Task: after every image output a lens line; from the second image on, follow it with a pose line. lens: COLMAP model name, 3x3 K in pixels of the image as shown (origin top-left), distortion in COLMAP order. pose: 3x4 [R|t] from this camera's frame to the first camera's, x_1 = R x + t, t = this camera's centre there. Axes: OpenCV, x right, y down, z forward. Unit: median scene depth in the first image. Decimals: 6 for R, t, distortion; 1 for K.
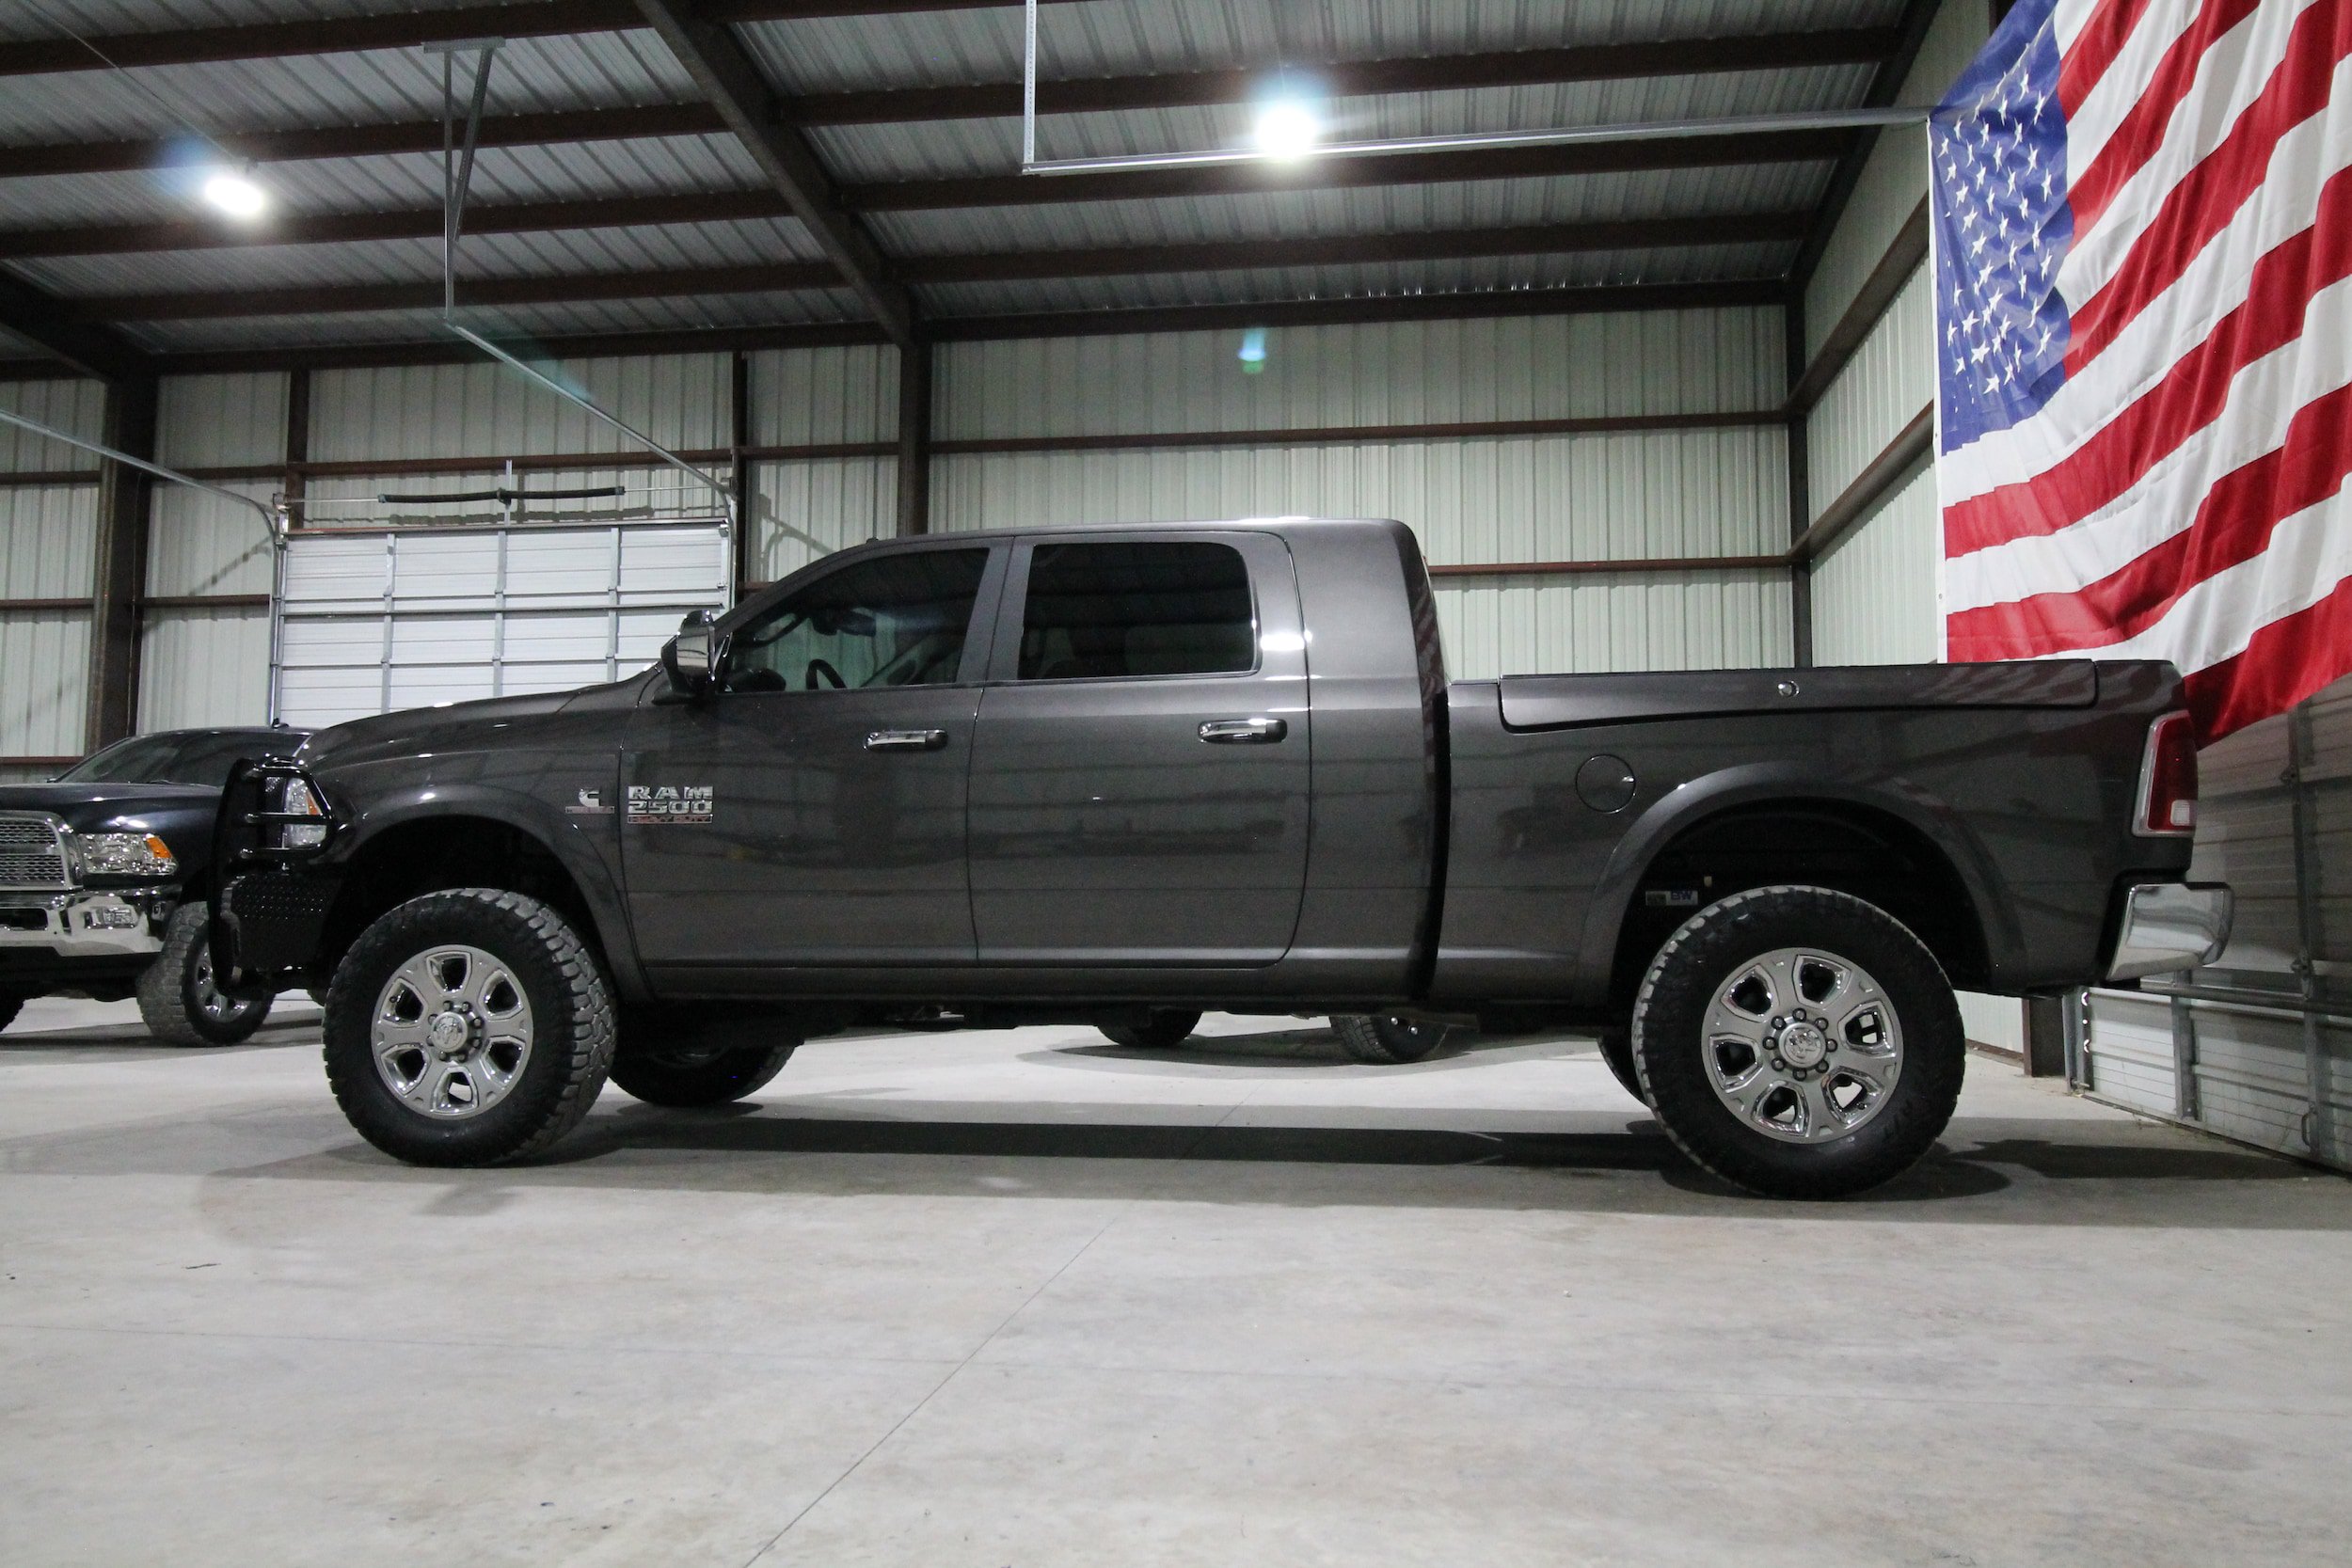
lens RADIAL K [[1784.7, 0, 1181.9], [0, 1784.7, 773.7], [0, 0, 1]] dist [0.003520, -0.000940]
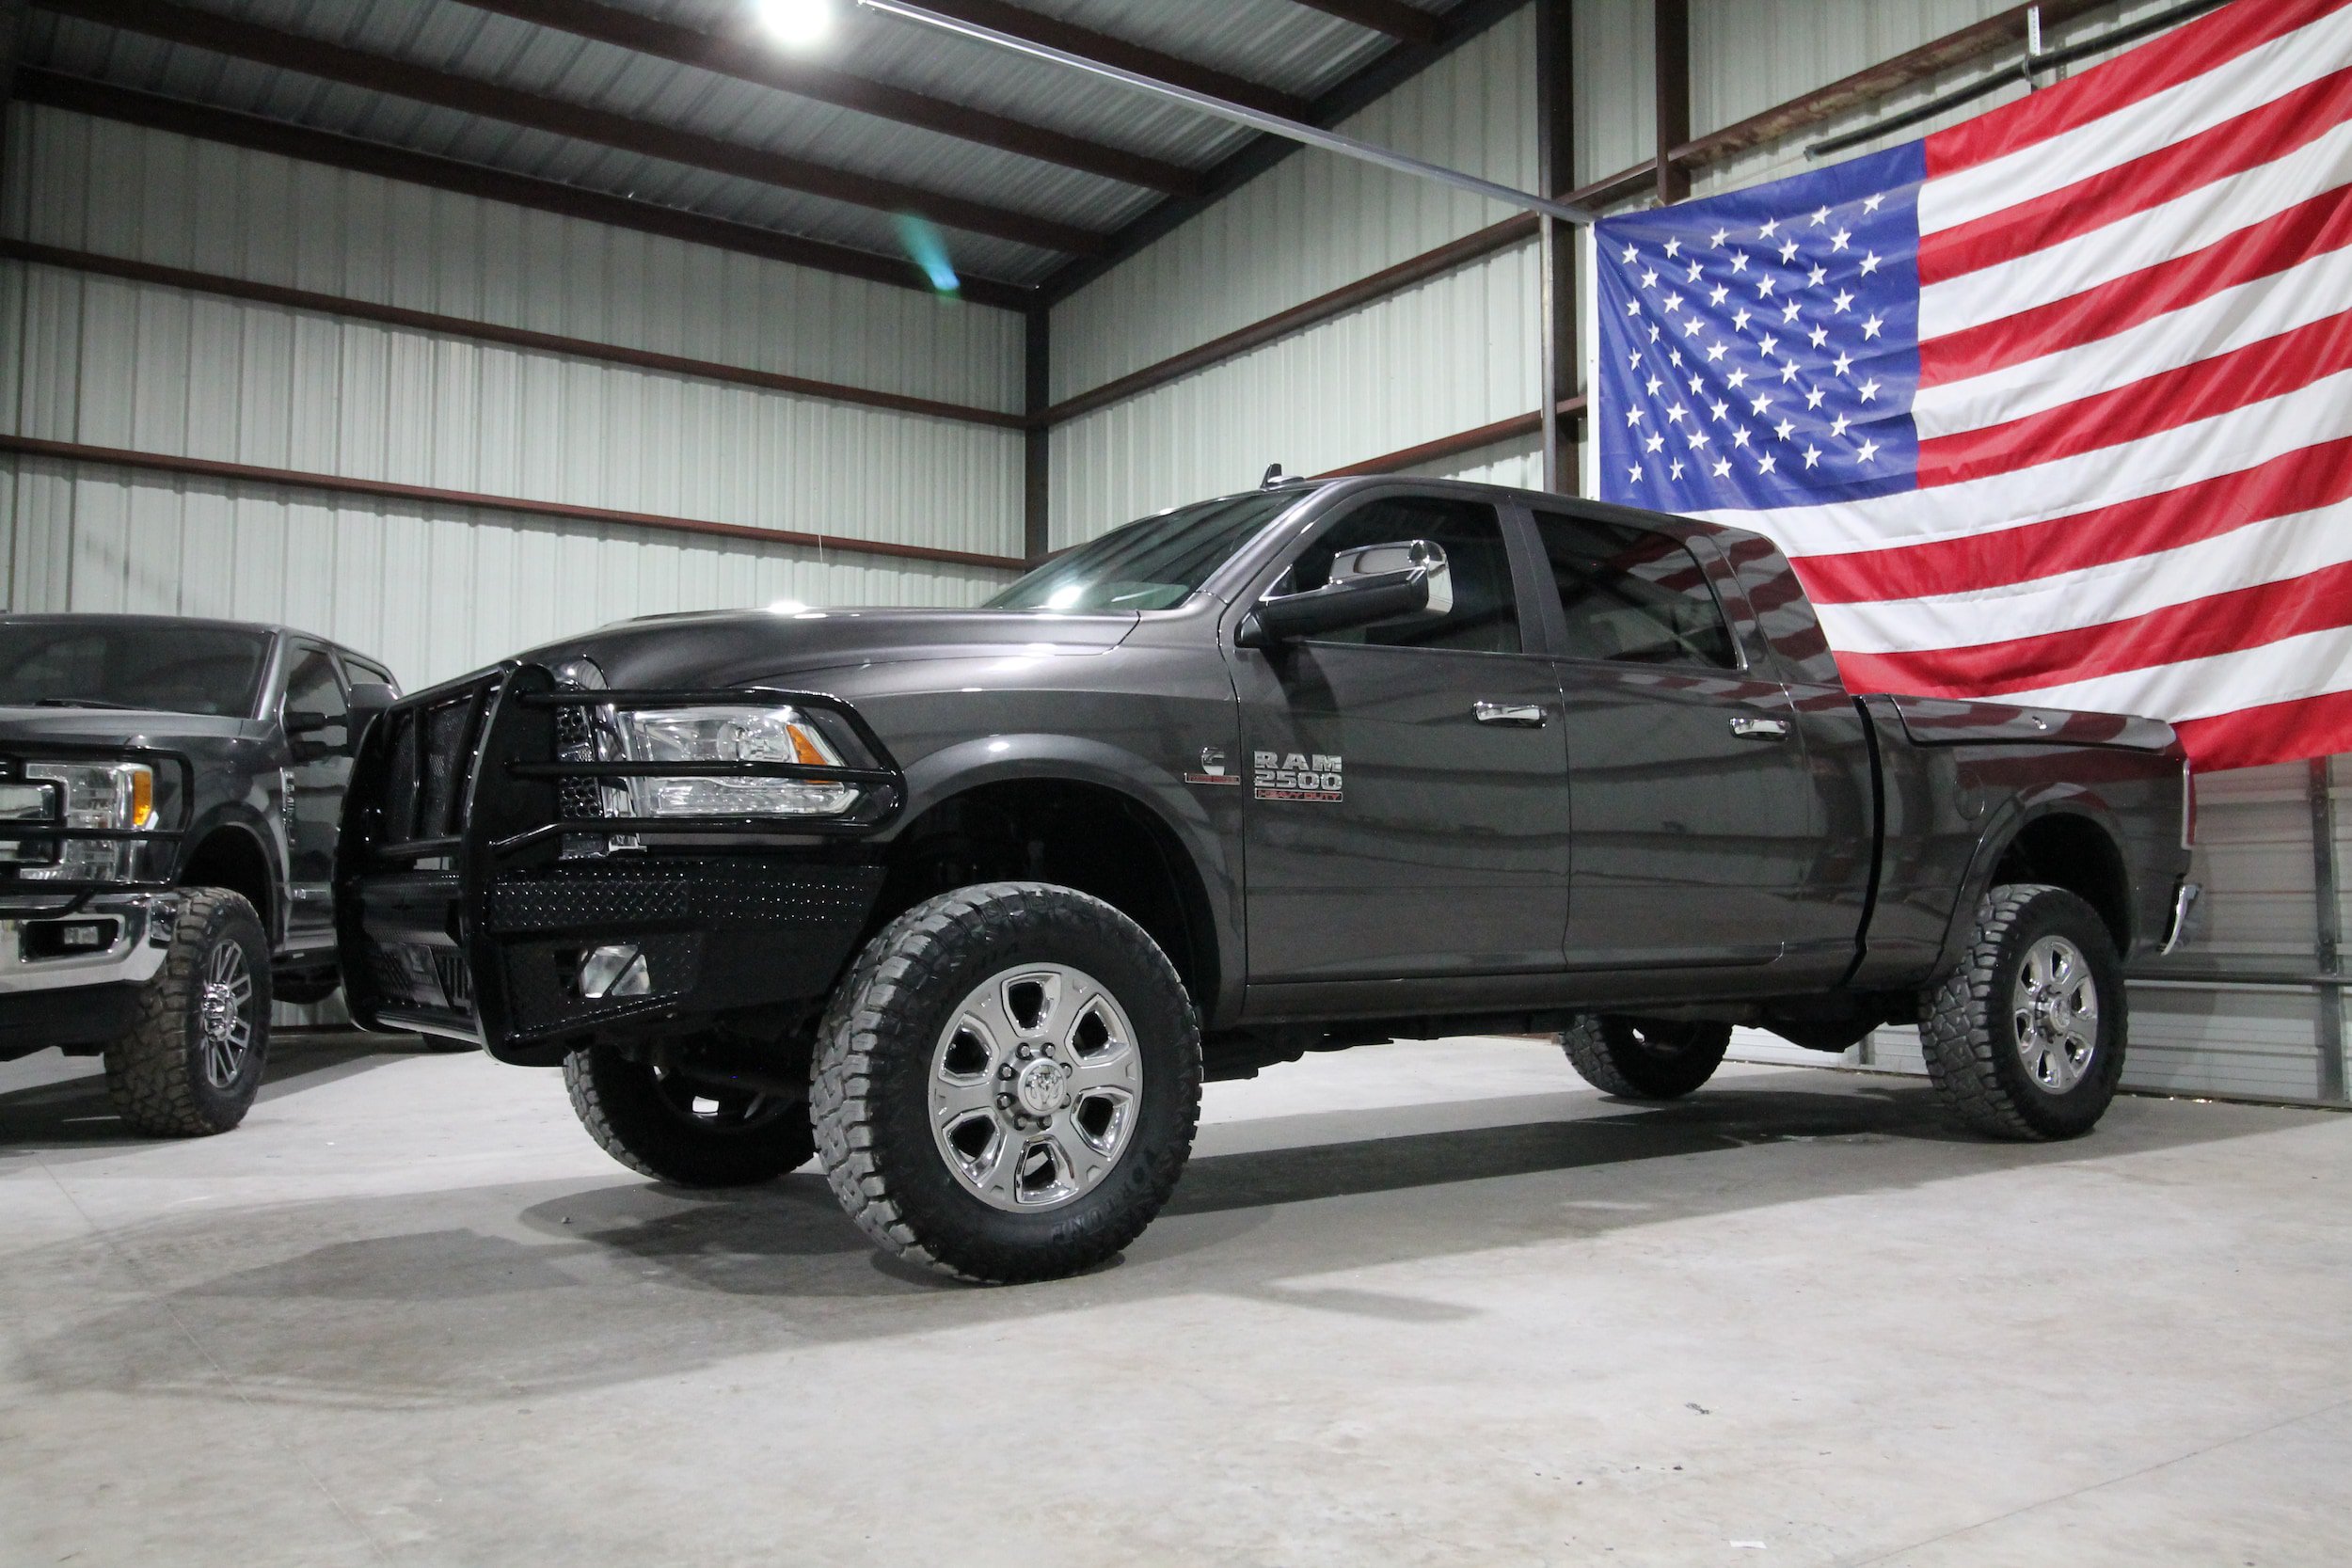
lens RADIAL K [[1864.8, 0, 1179.6], [0, 1864.8, 778.4], [0, 0, 1]] dist [0.007101, 0.000979]
pose [[0.722867, 0.042581, 0.689674, -0.401483], [-0.048026, 0.998782, -0.011329, 0.013445], [-0.689316, -0.024933, 0.724031, 0.199069]]
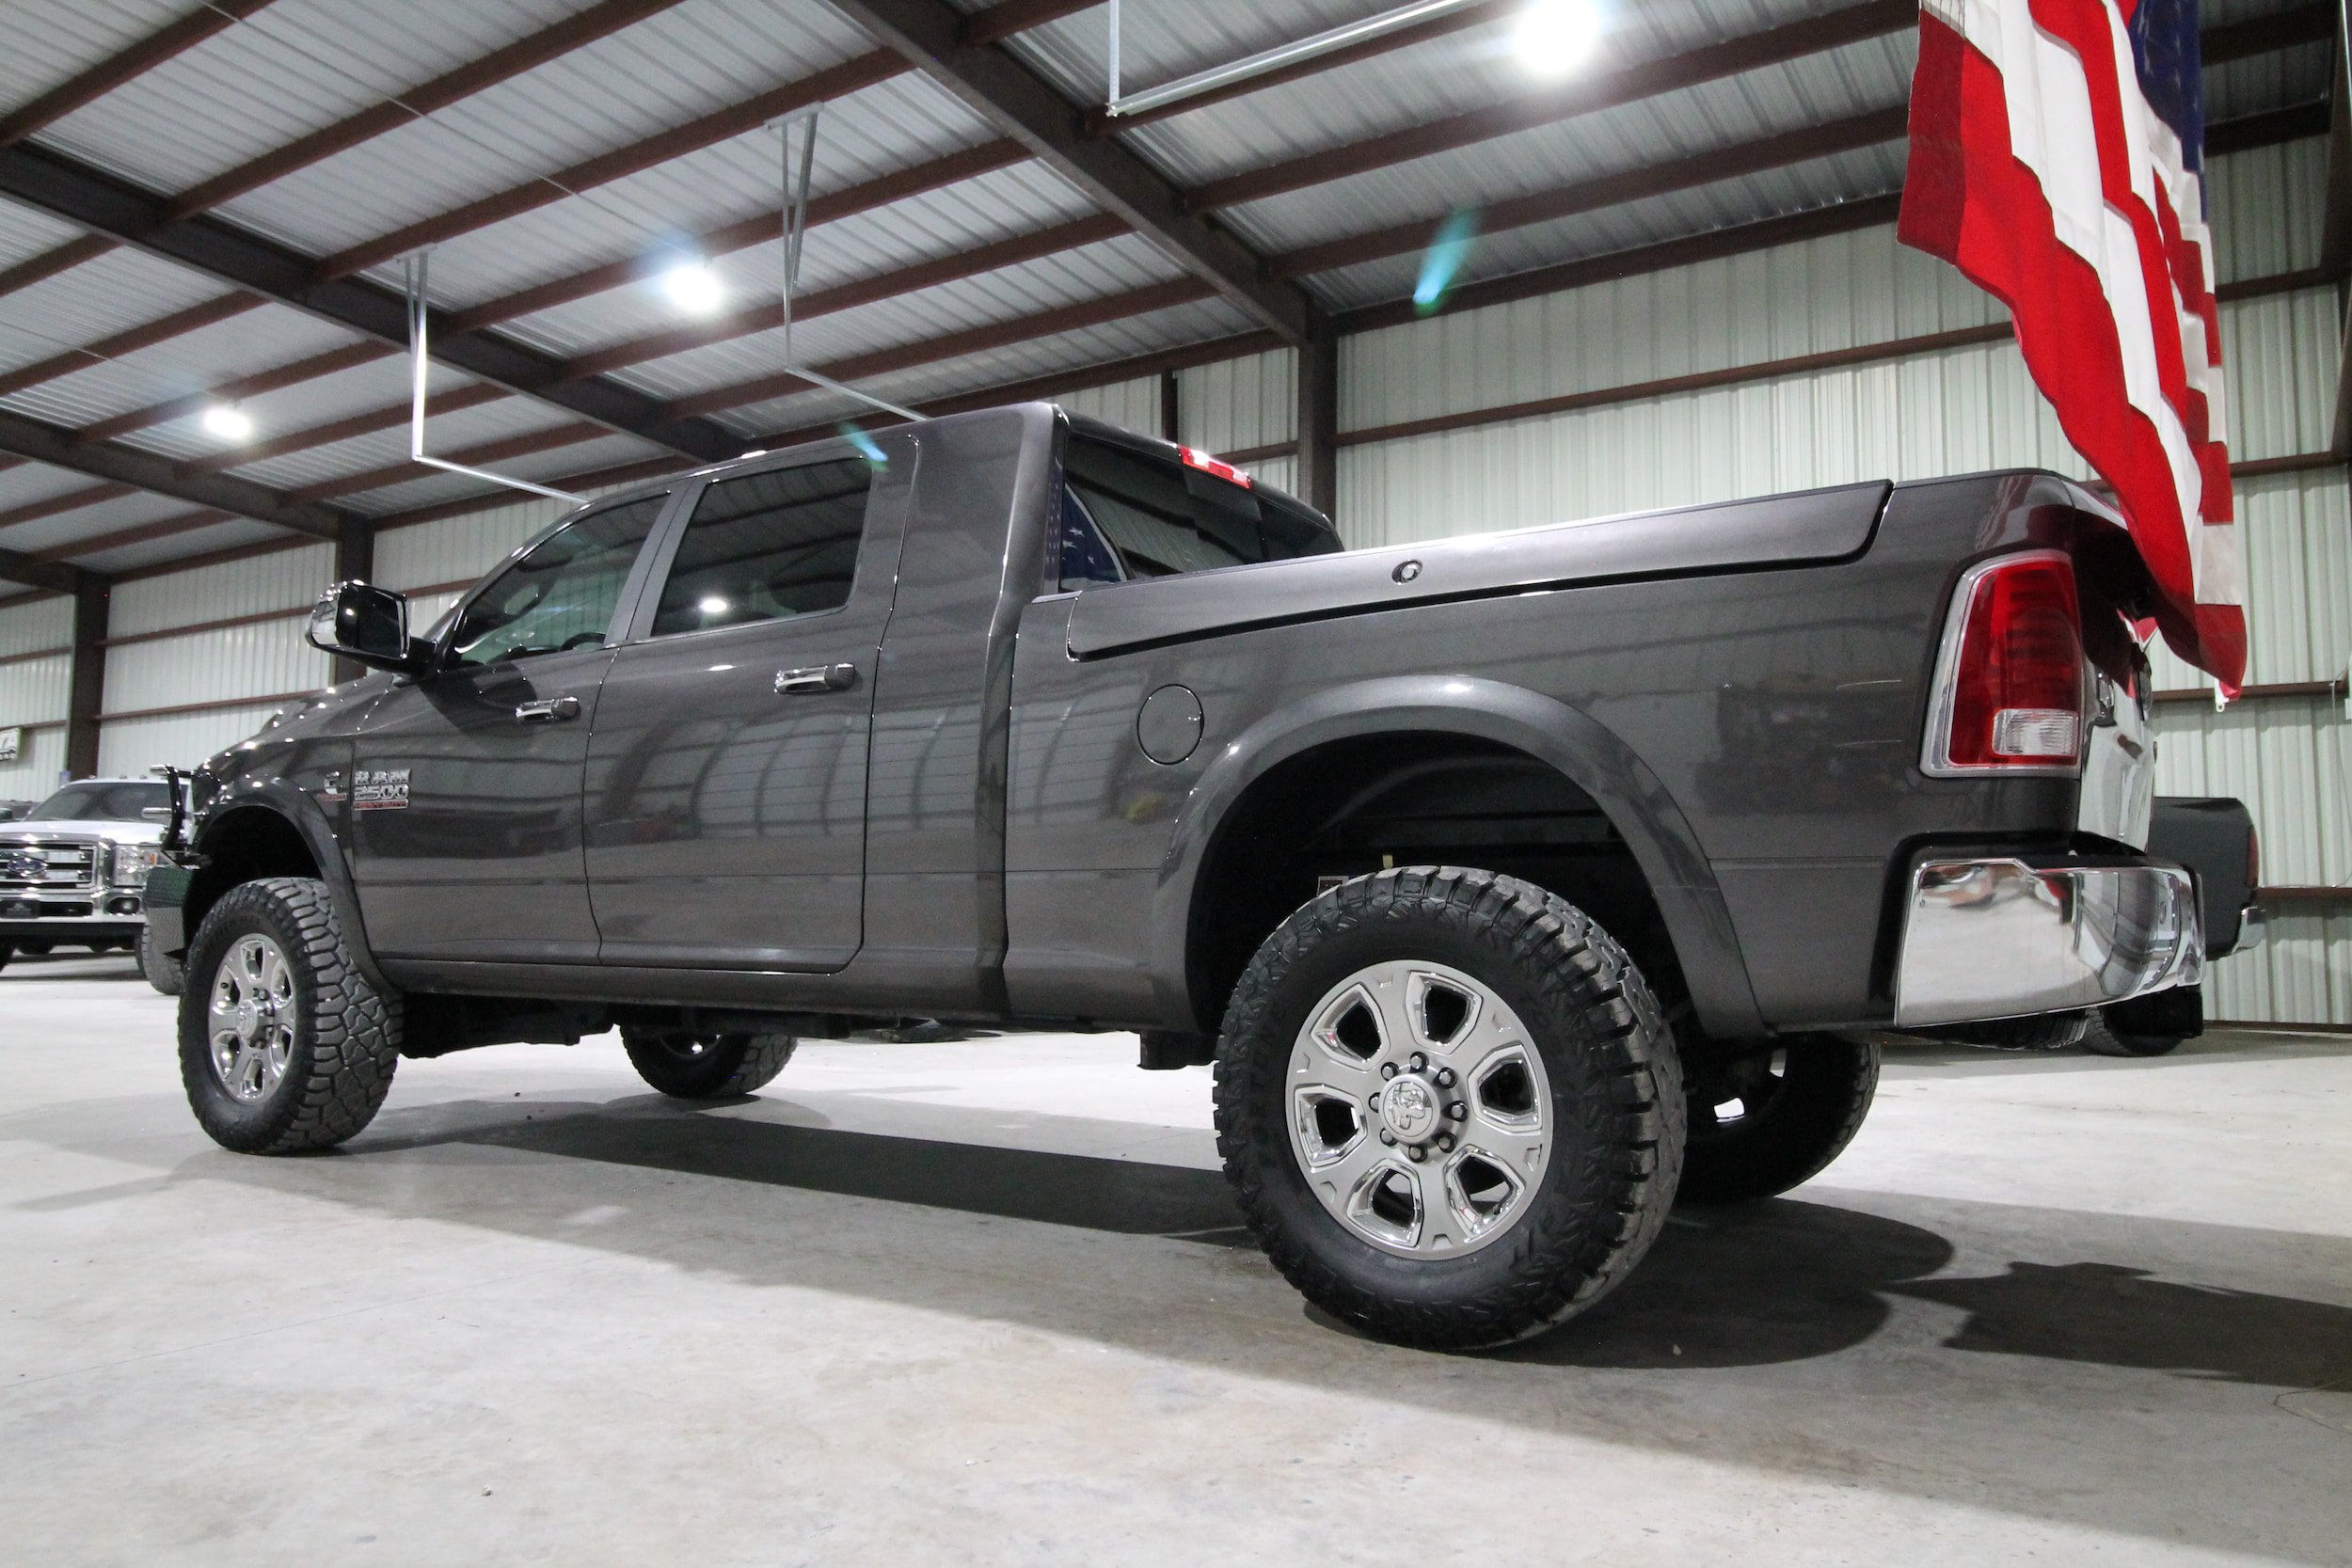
lens RADIAL K [[1629.6, 0, 1187.3], [0, 1629.6, 776.1], [0, 0, 1]] dist [0.001985, -0.003852]
pose [[0.909628, -0.029448, -0.414378, 0.209723], [0.029561, 0.999544, -0.006142, 0.012336], [0.414370, -0.006663, 0.910084, 0.170027]]
